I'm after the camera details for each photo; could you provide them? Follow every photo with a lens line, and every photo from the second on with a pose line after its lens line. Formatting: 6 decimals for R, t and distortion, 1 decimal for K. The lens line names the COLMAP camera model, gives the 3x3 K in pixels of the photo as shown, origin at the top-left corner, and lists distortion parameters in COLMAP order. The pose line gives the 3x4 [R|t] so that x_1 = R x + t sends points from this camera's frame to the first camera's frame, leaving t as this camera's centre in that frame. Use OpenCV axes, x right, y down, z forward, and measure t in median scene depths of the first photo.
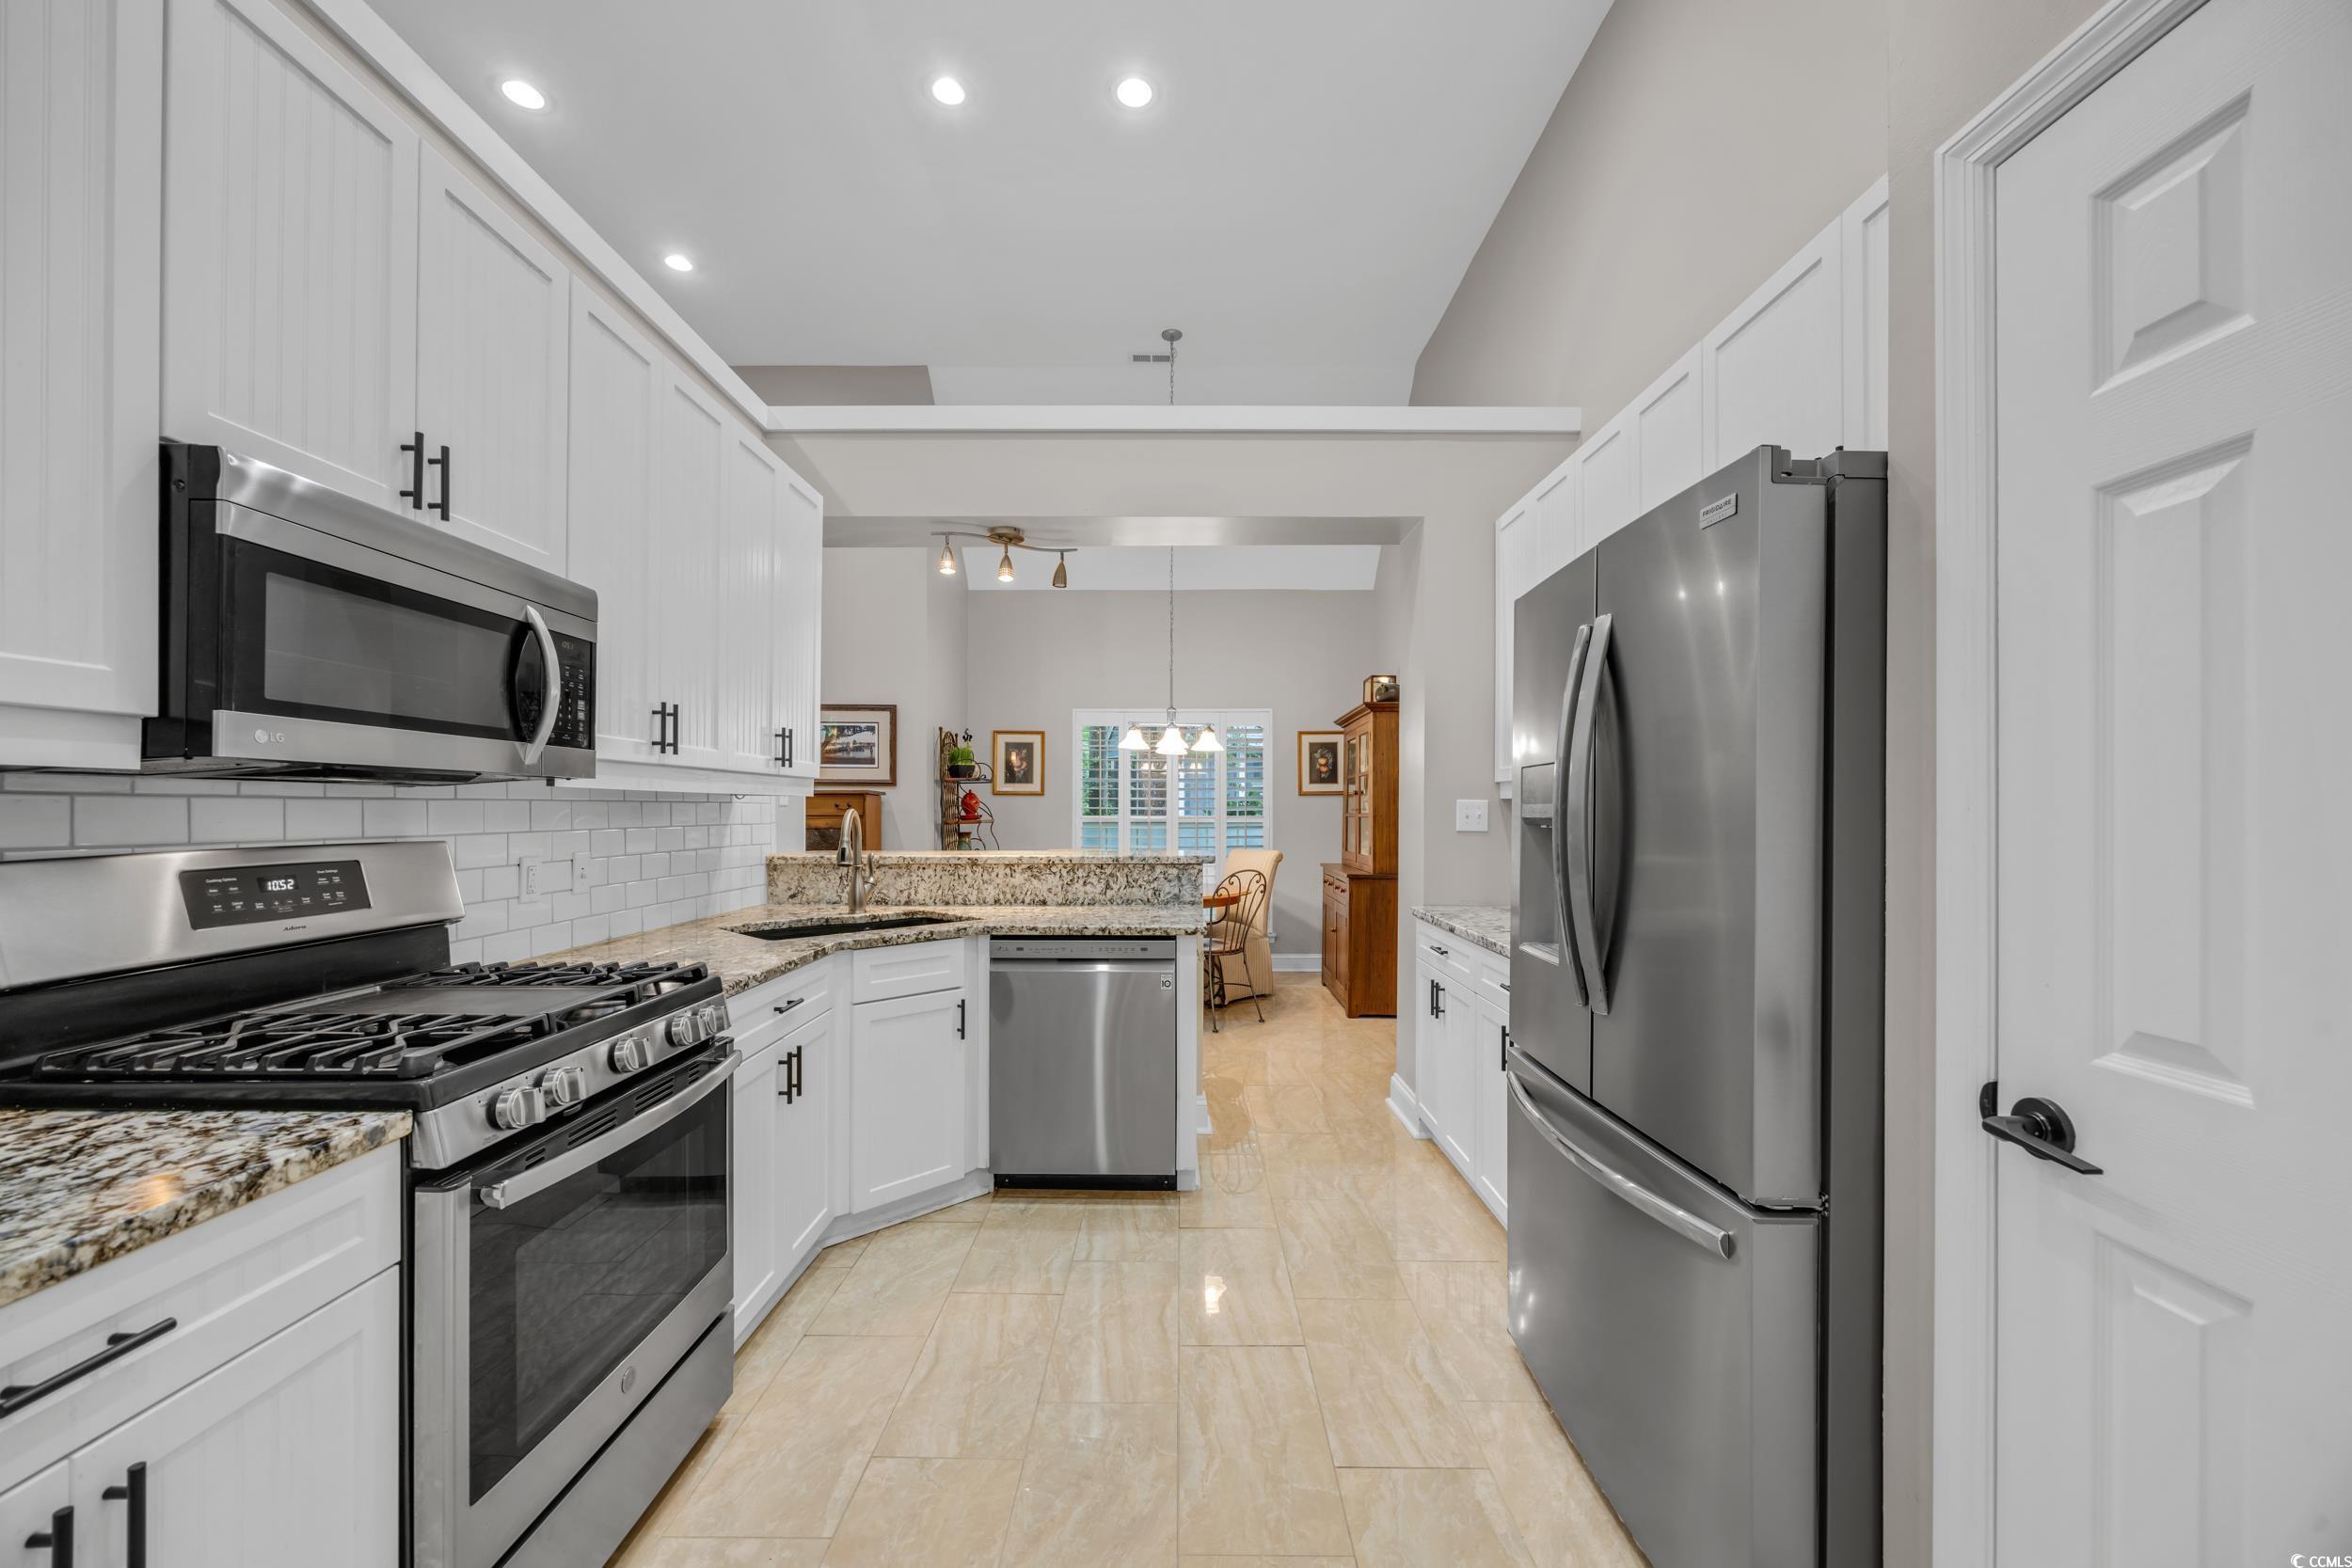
lens RADIAL K [[901.1, 0, 1171.5], [0, 901.1, 801.8], [0, 0, 1]] dist [-0.002082, -0.000444]
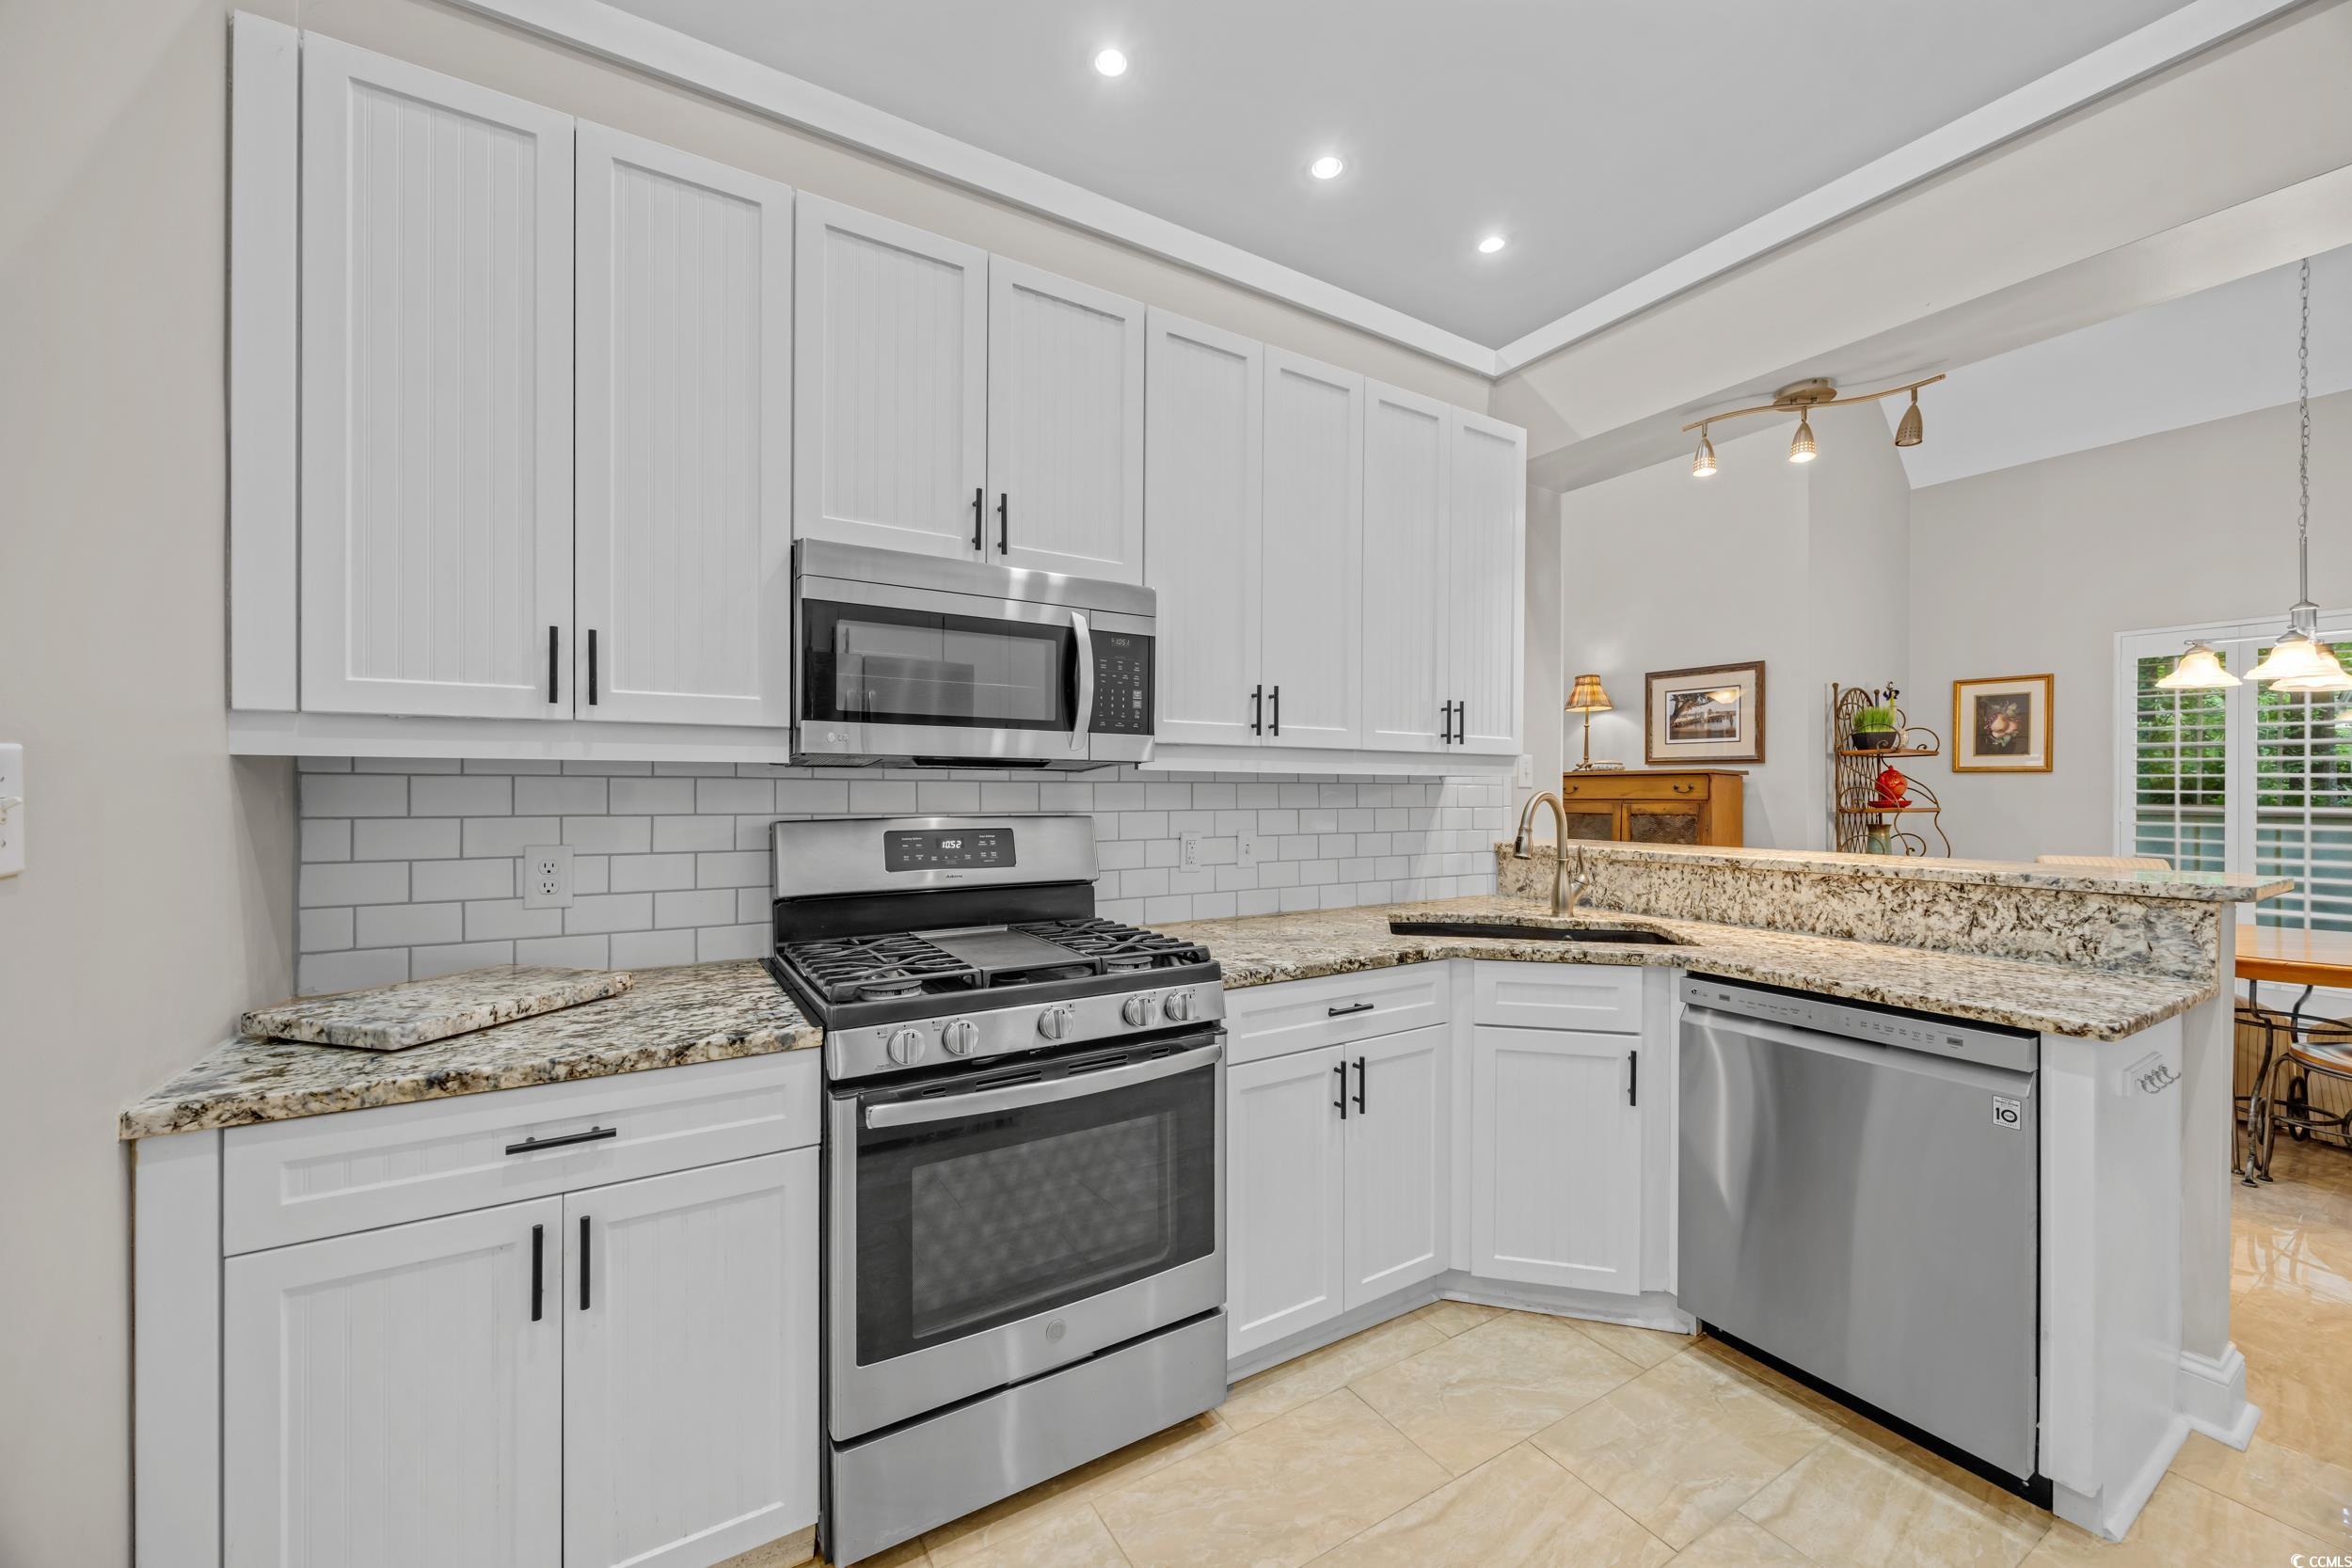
lens RADIAL K [[894.4, 0, 1176.4], [0, 894.4, 788.8], [0, 0, 1]] dist [-0.001520, -0.000579]
pose [[0.524800, -0.001443, -0.851224, 0.184659], [0.004541, 0.999989, 0.001104, 0.003675], [0.851213, -0.004445, 0.524801, 0.293862]]
